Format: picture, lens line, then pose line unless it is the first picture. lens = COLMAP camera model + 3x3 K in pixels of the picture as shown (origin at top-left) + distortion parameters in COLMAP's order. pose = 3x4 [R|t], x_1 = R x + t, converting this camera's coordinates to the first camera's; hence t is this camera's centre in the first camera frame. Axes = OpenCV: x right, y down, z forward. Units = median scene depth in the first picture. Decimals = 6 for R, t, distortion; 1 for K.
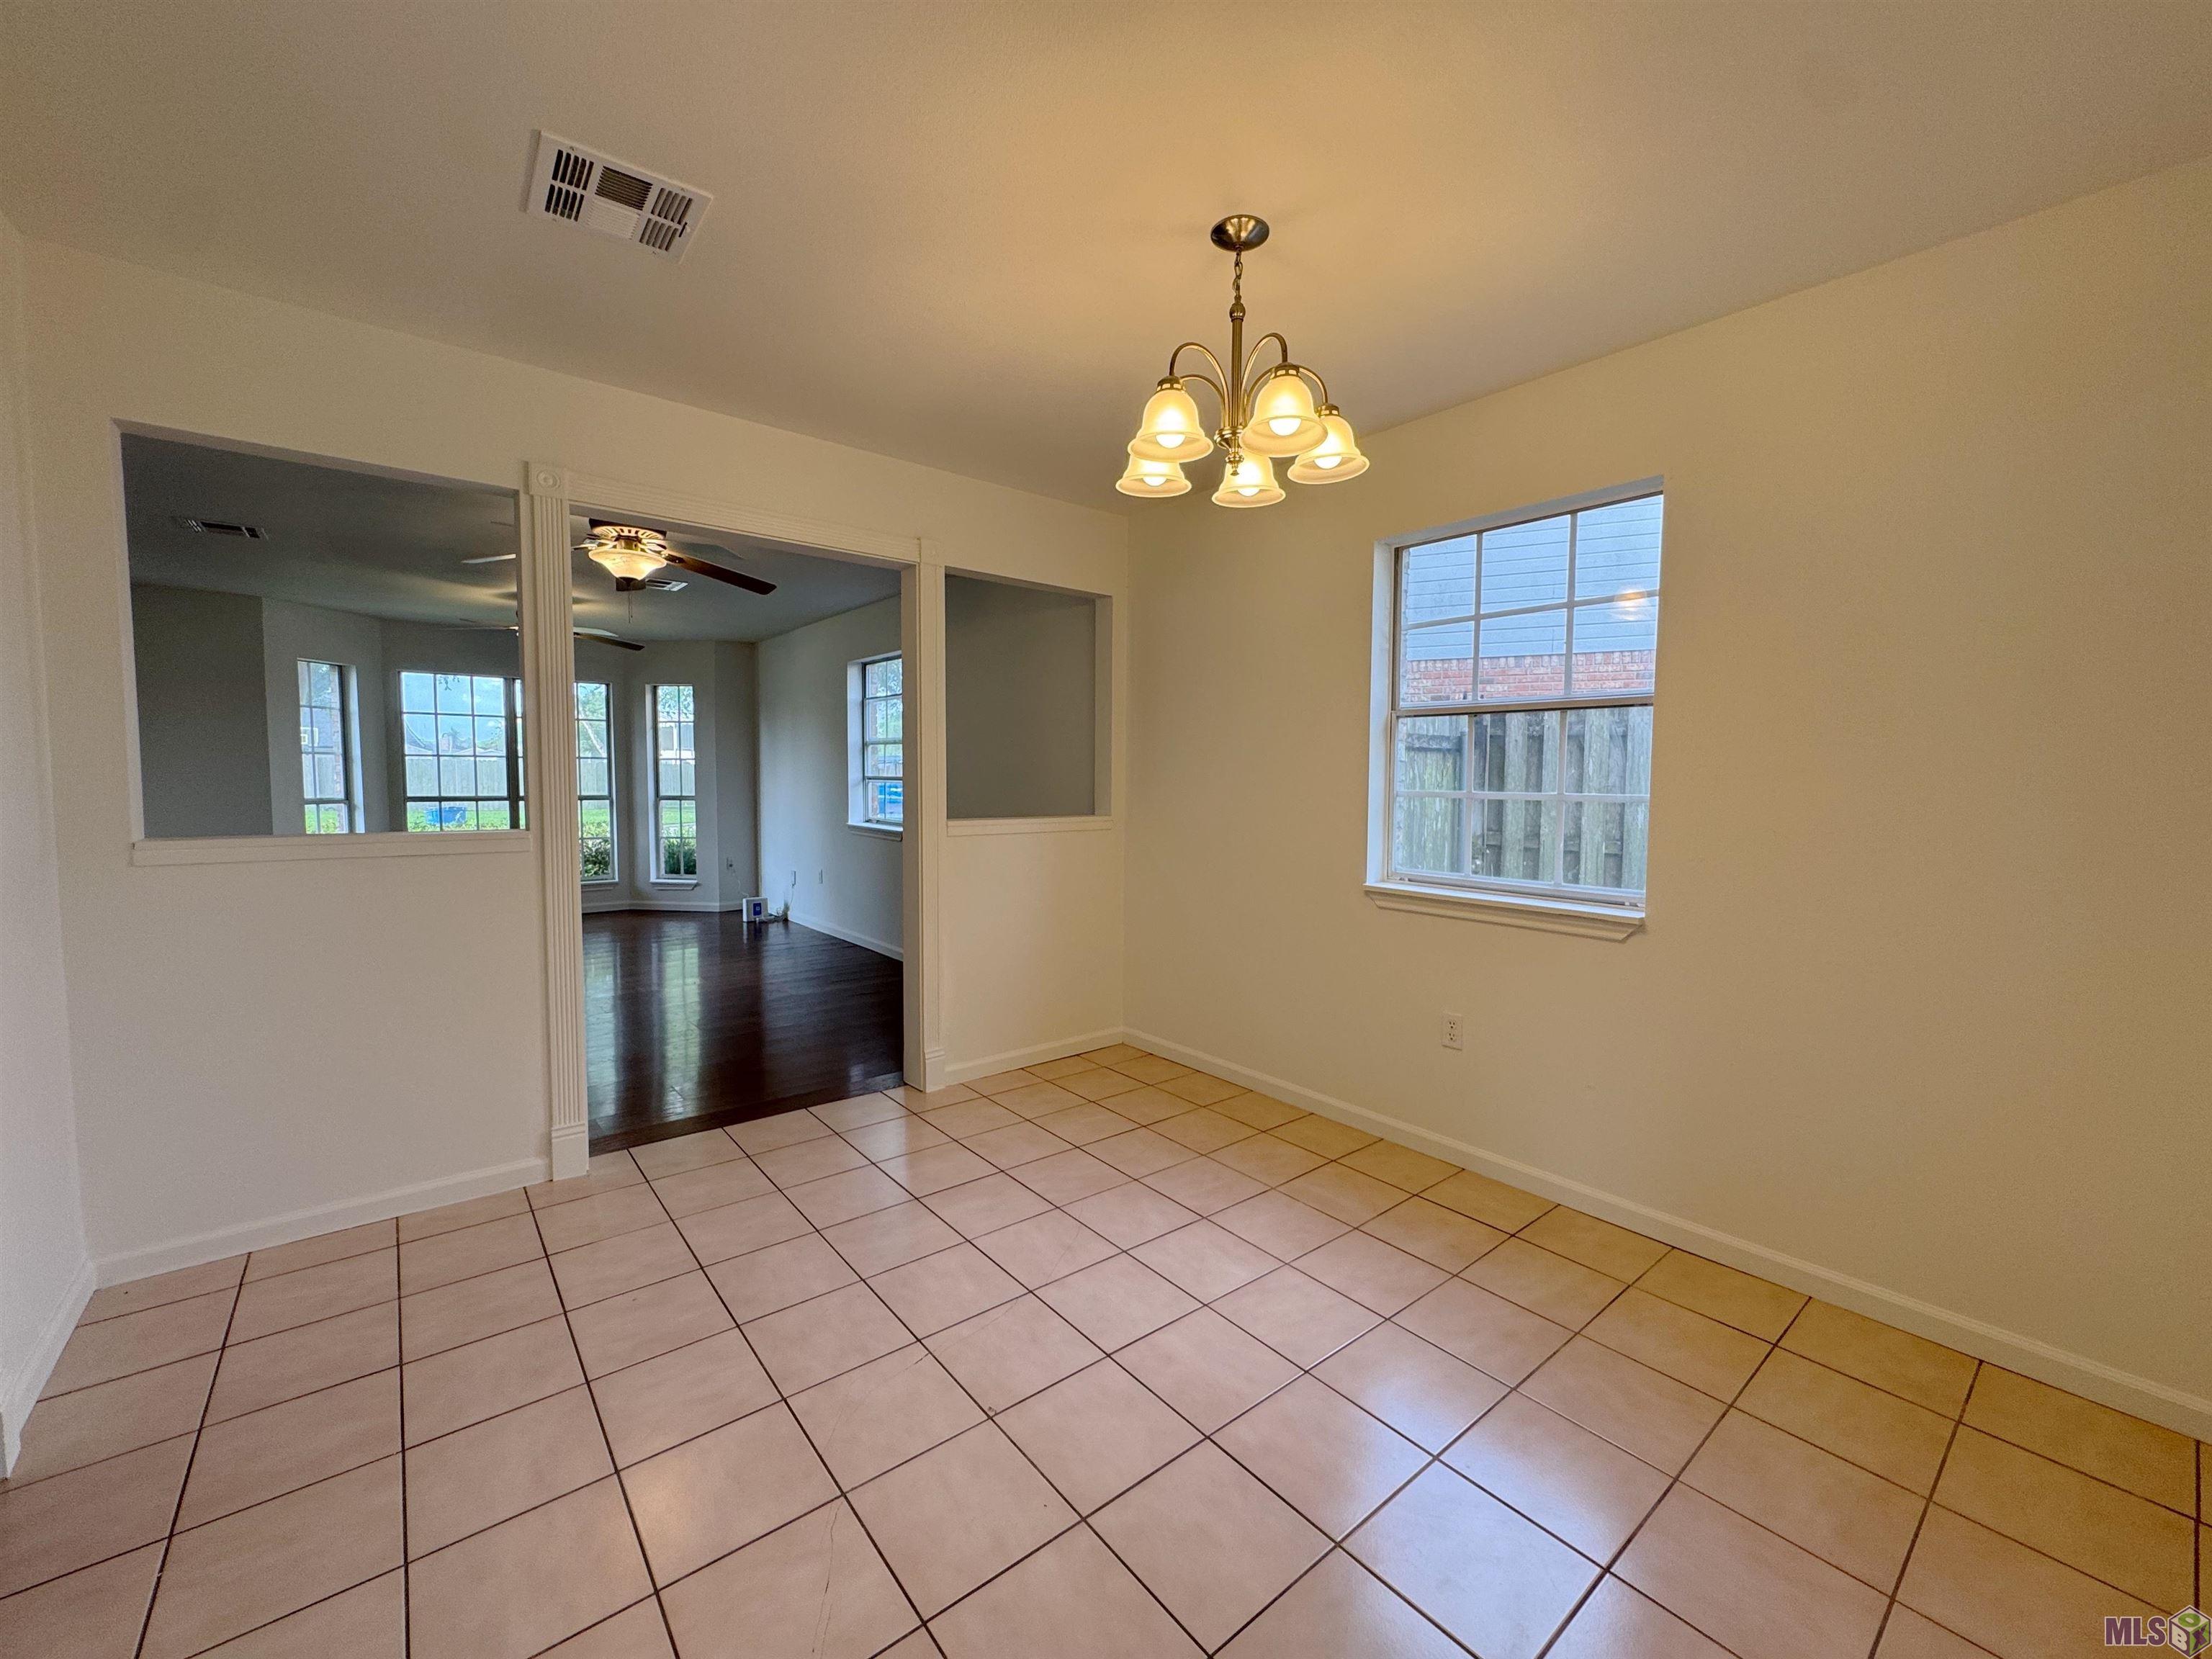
lens RADIAL K [[894.9, 0, 1110.8], [0, 894.9, 828.1], [0, 0, 1]] dist [-0.003782, -0.000079]
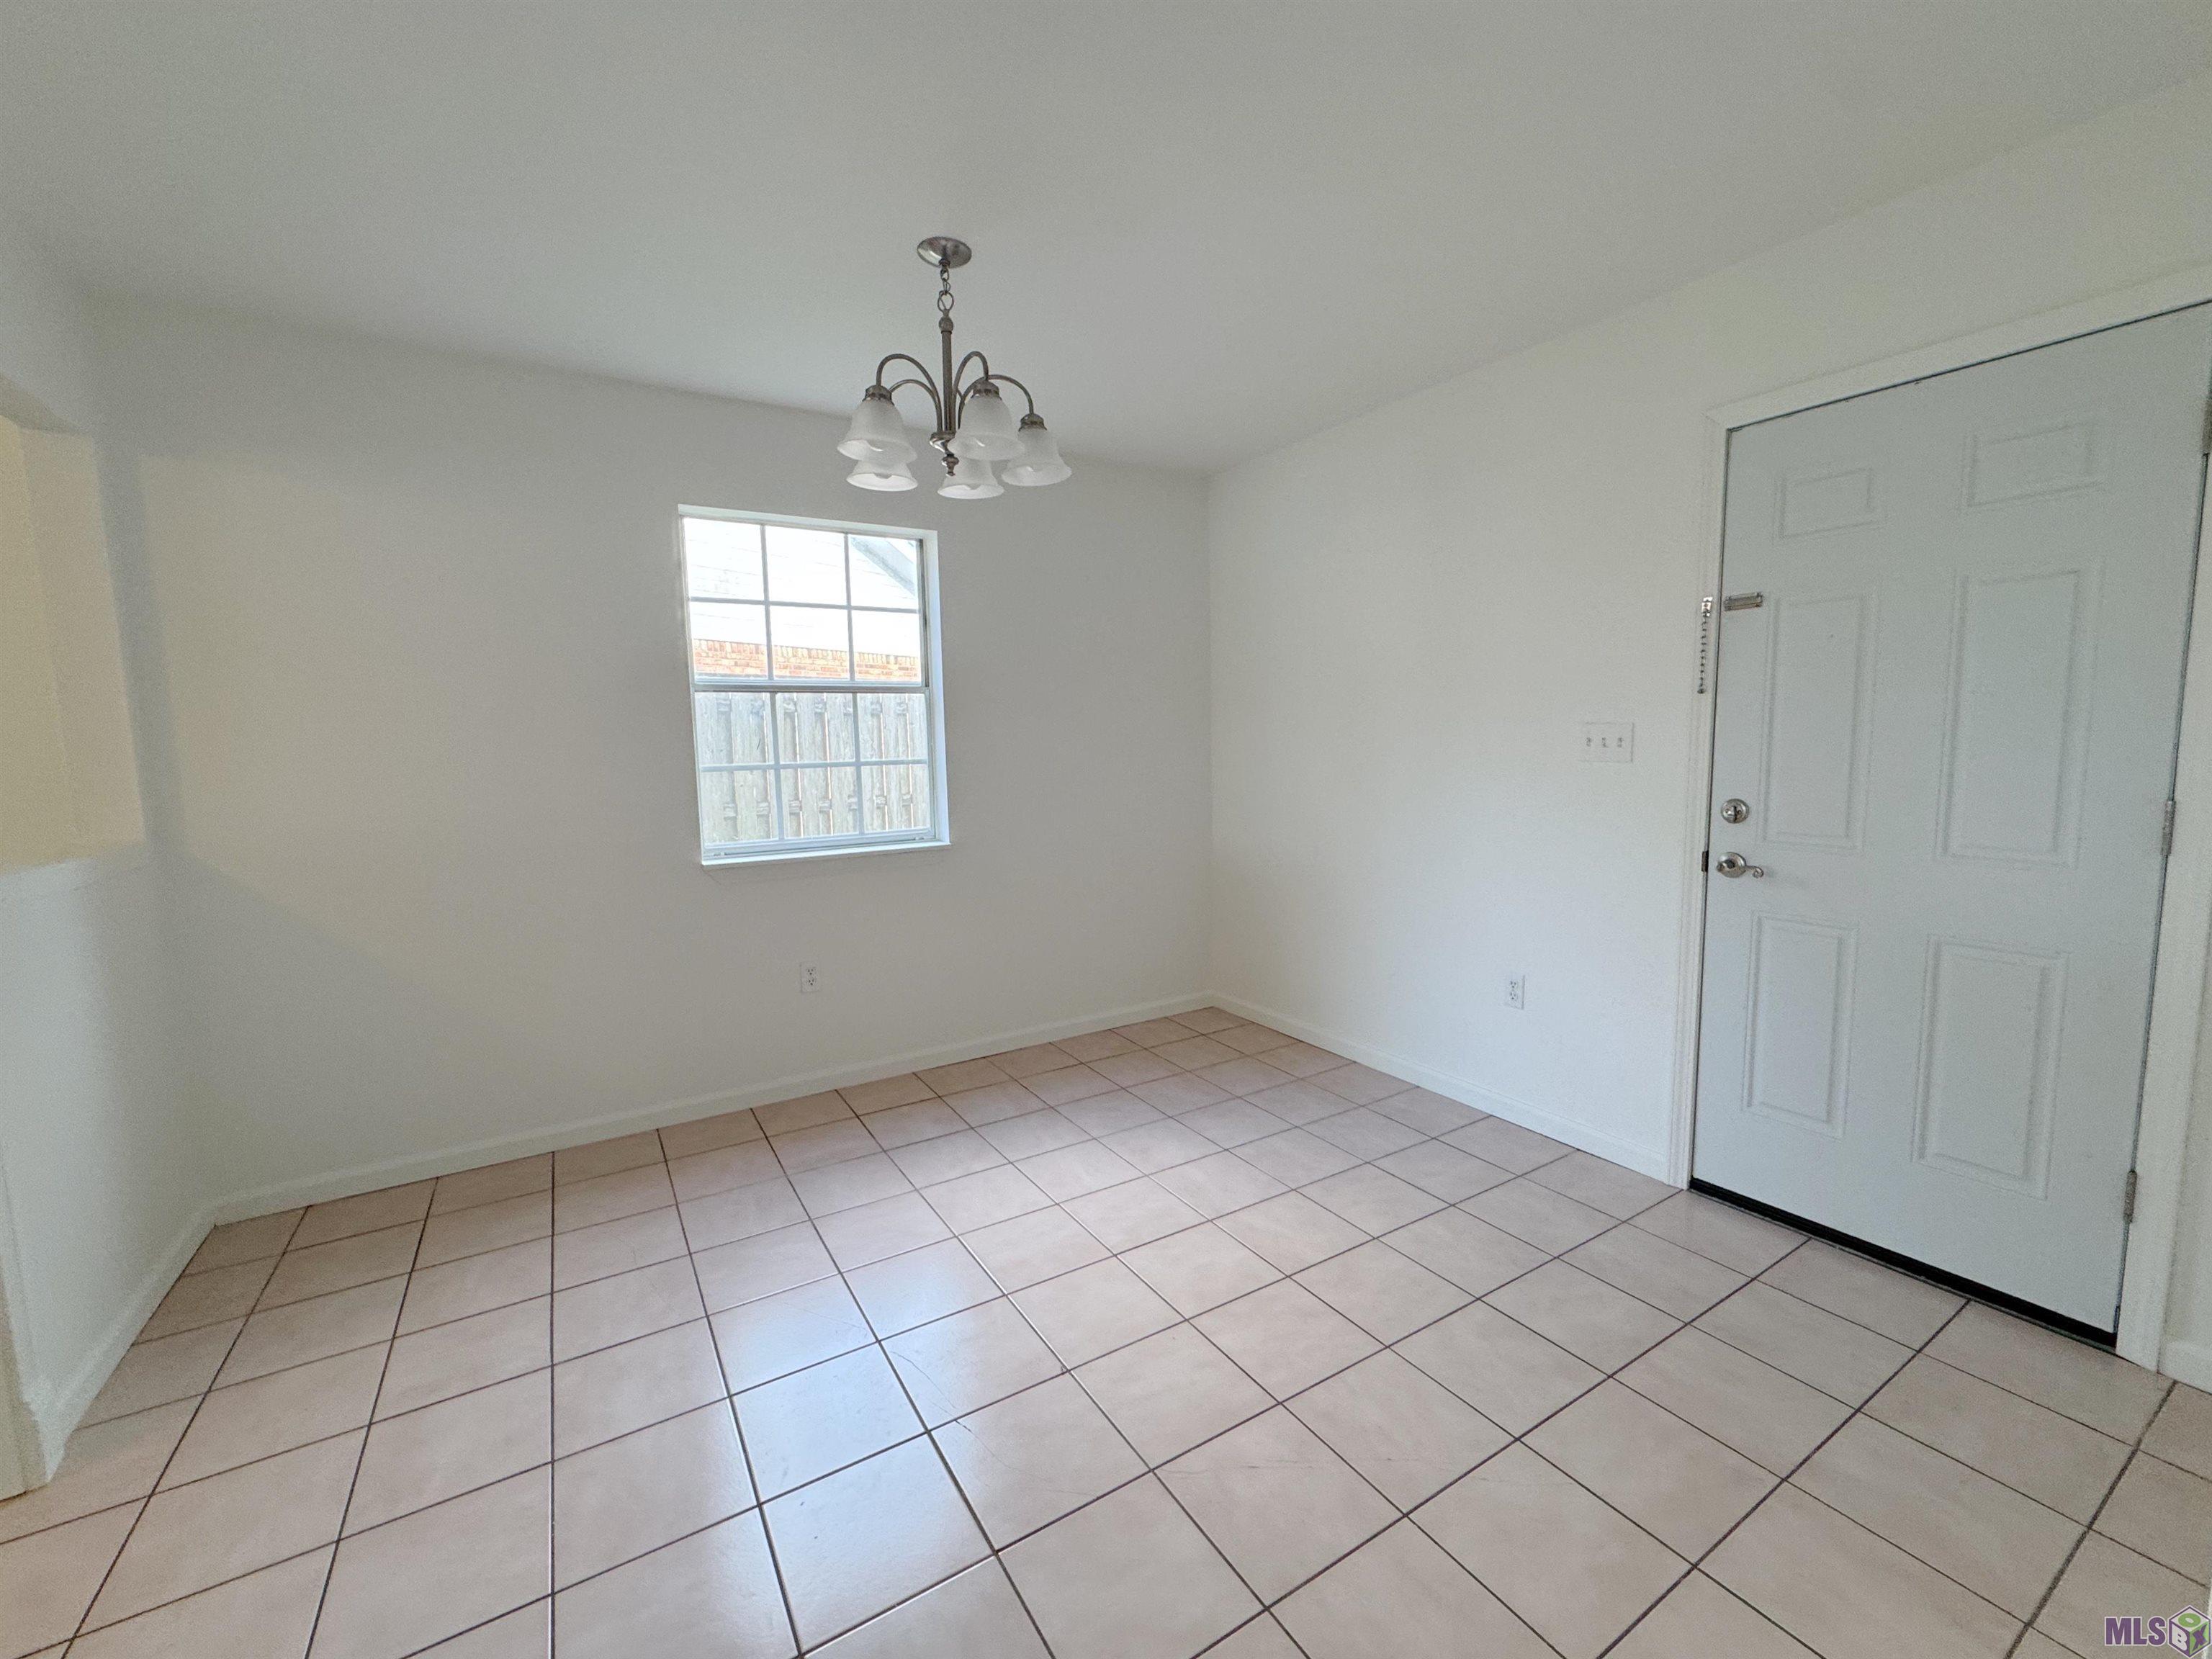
lens RADIAL K [[894.9, 0, 1110.8], [0, 894.9, 828.1], [0, 0, 1]] dist [-0.003782, -0.000079]
pose [[0.139100, -0.109363, 0.984221, -0.782787], [0.088199, 0.991301, 0.097685, -0.040698], [-0.986343, 0.073220, 0.147536, 0.548593]]
